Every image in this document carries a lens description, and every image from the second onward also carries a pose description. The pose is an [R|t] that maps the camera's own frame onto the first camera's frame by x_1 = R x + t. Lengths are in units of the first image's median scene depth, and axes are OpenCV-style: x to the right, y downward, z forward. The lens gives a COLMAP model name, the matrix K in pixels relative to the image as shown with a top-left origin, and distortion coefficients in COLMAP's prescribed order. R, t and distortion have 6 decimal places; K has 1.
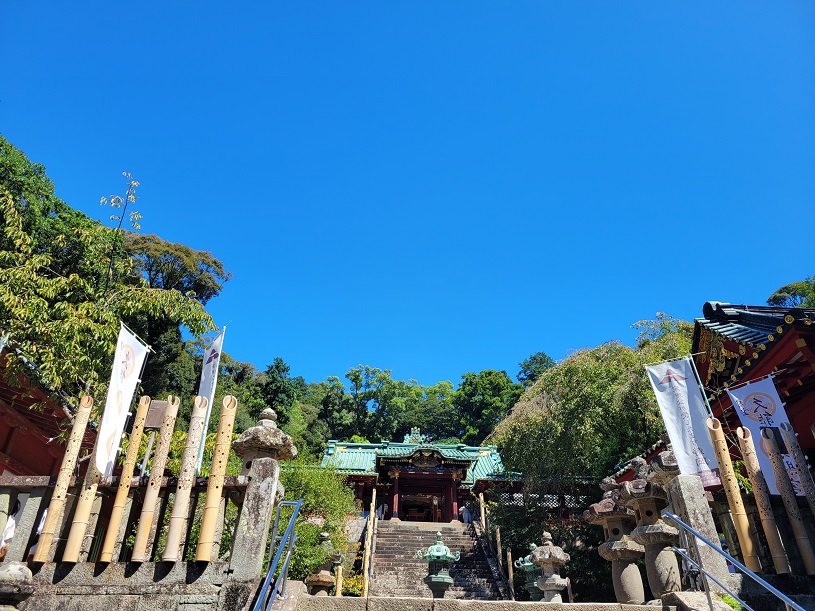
lens RADIAL K [[618.5, 0, 407.5], [0, 618.5, 305.5], [0, 0, 1]] dist [0.039590, -0.000867]
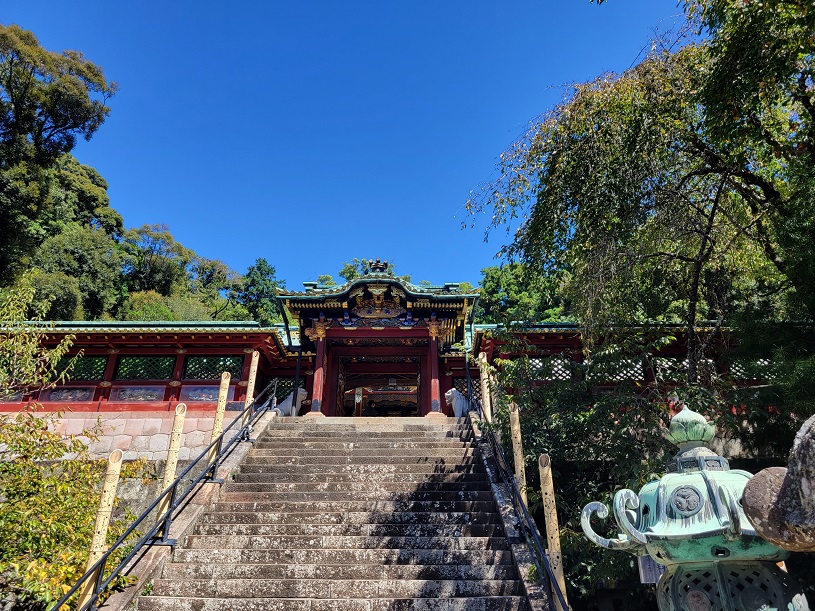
lens RADIAL K [[618.5, 0, 407.5], [0, 618.5, 305.5], [0, 0, 1]] dist [0.039590, -0.000867]
pose [[0.997982, -0.042545, -0.047135, 0.083576], [0.047422, 0.993052, 0.107700, 0.208954], [0.042226, -0.109718, 0.993065, 0.521787]]
